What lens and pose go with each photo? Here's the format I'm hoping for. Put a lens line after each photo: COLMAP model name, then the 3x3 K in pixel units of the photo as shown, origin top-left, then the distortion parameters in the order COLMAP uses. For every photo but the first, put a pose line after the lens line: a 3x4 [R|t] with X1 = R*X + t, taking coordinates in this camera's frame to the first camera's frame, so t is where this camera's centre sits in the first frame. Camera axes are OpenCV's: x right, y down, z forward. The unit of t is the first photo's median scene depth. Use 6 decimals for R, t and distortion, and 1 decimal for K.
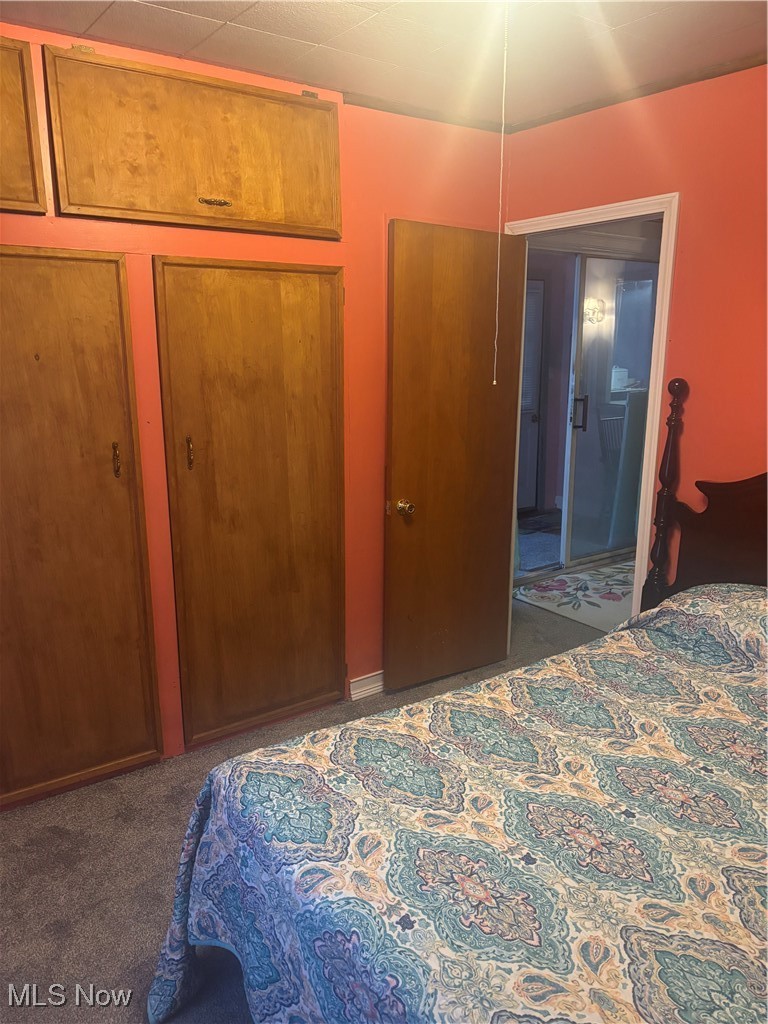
lens RADIAL K [[772.8, 0, 384.3], [0, 772.8, 516.5], [0, 0, 1]] dist [0.060501, -0.060950]
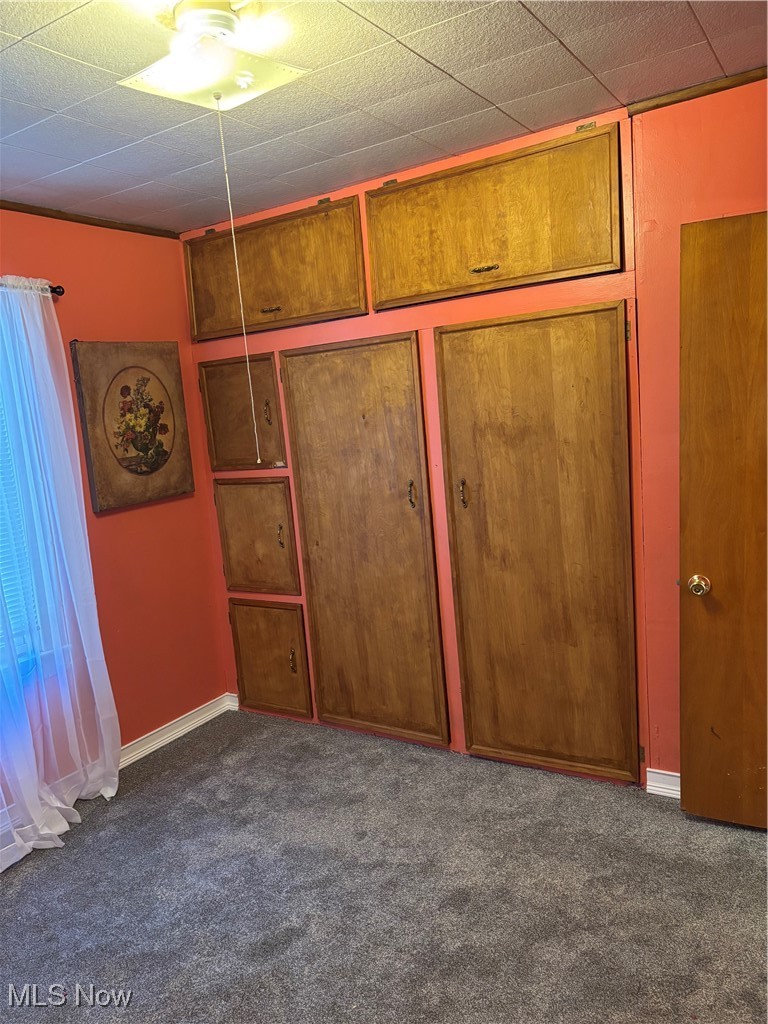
lens RADIAL K [[772.8, 0, 384.3], [0, 772.8, 516.5], [0, 0, 1]] dist [0.060501, -0.060950]
pose [[0.360395, 0.110319, -0.926253, 0.739346], [-0.117171, 0.990471, 0.072377, -0.112880], [0.925411, 0.082446, 0.369887, 0.462282]]
